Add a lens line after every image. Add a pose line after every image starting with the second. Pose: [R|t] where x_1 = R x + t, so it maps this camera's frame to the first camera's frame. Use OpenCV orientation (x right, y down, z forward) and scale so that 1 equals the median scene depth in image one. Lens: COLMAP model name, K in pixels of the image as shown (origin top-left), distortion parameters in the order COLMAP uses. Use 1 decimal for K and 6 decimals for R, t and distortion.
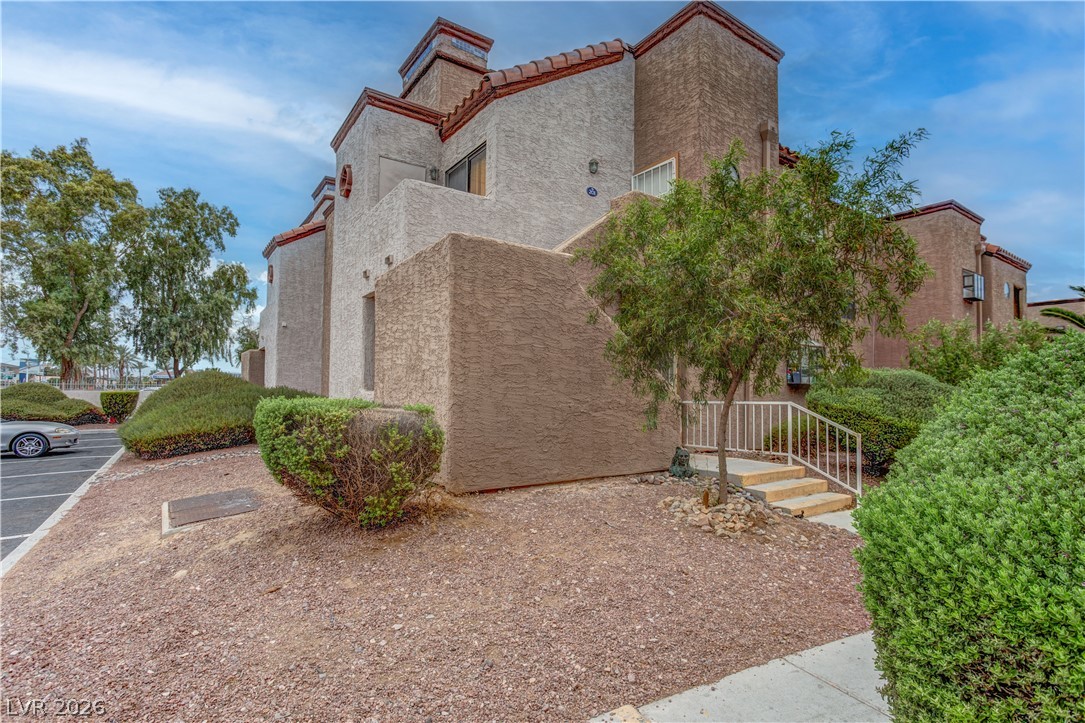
lens RADIAL K [[545.9, 0, 541.9], [0, 545.9, 343.4], [0, 0, 1]] dist [-0.050325, 0.031352]
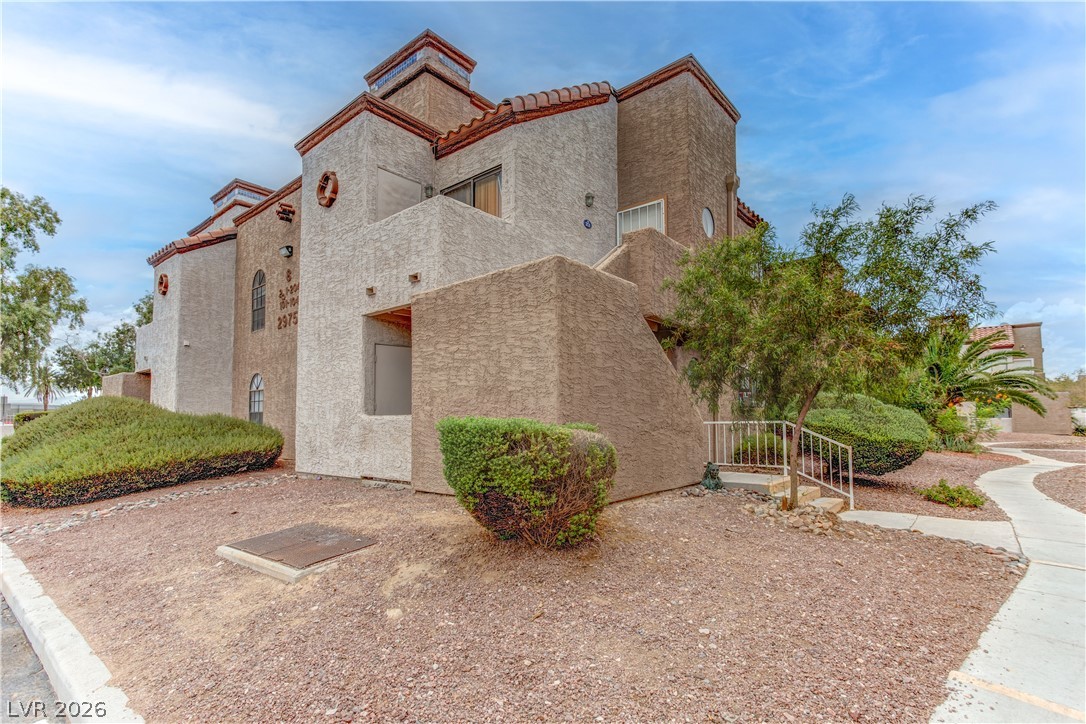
lens RADIAL K [[541.0, 0, 541.7], [0, 541.0, 365.1], [0, 0, 1]] dist [-0.033824, 0.040882]
pose [[0.963604, 0.015572, 0.266879, -0.275056], [-0.012095, 0.999819, -0.014670, 0.009555], [-0.267059, 0.010908, 0.963618, 0.024083]]
